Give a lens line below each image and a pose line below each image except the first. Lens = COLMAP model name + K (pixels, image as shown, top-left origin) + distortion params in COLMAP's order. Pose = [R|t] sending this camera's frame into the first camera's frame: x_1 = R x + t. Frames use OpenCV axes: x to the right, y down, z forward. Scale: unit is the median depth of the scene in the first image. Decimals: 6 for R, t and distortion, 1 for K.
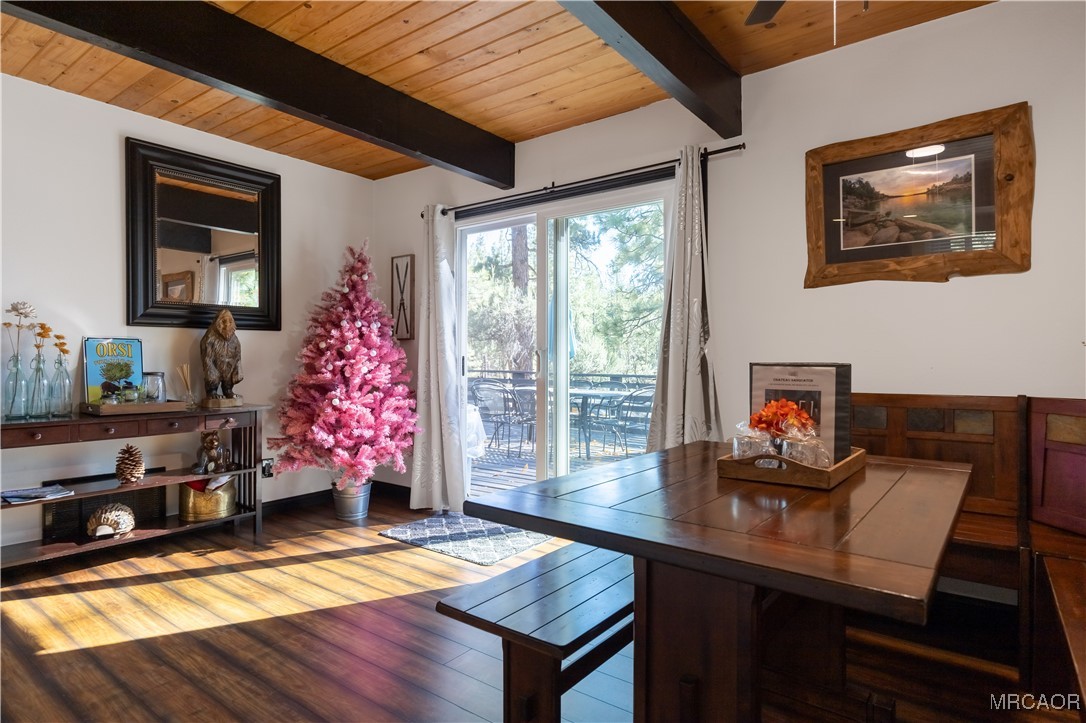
lens RADIAL K [[623.1, 0, 545.0], [0, 623.1, 356.9], [0, 0, 1]] dist [-0.002728, -0.000284]
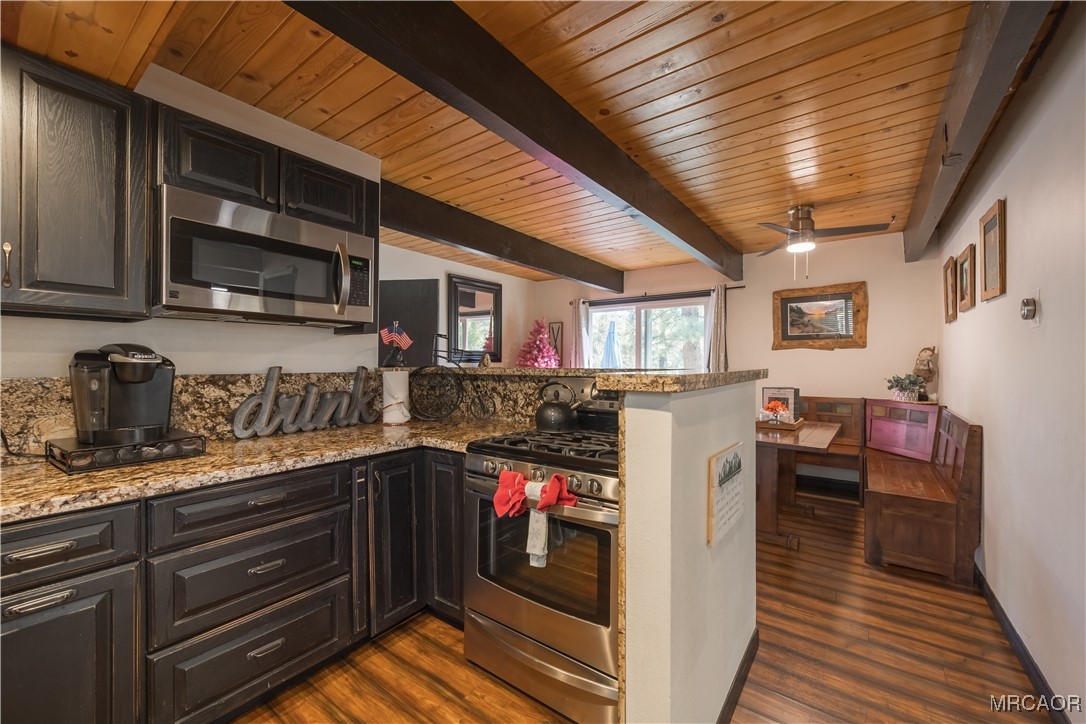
lens RADIAL K [[419.1, 0, 566.0], [0, 419.1, 365.2], [0, 0, 1]] dist [-0.003025, -0.000131]
pose [[0.999996, 0.001887, 0.002056, -0.365053], [-0.001896, 0.999989, 0.004298, -0.062689], [-0.002048, -0.004302, 0.999989, -0.575654]]
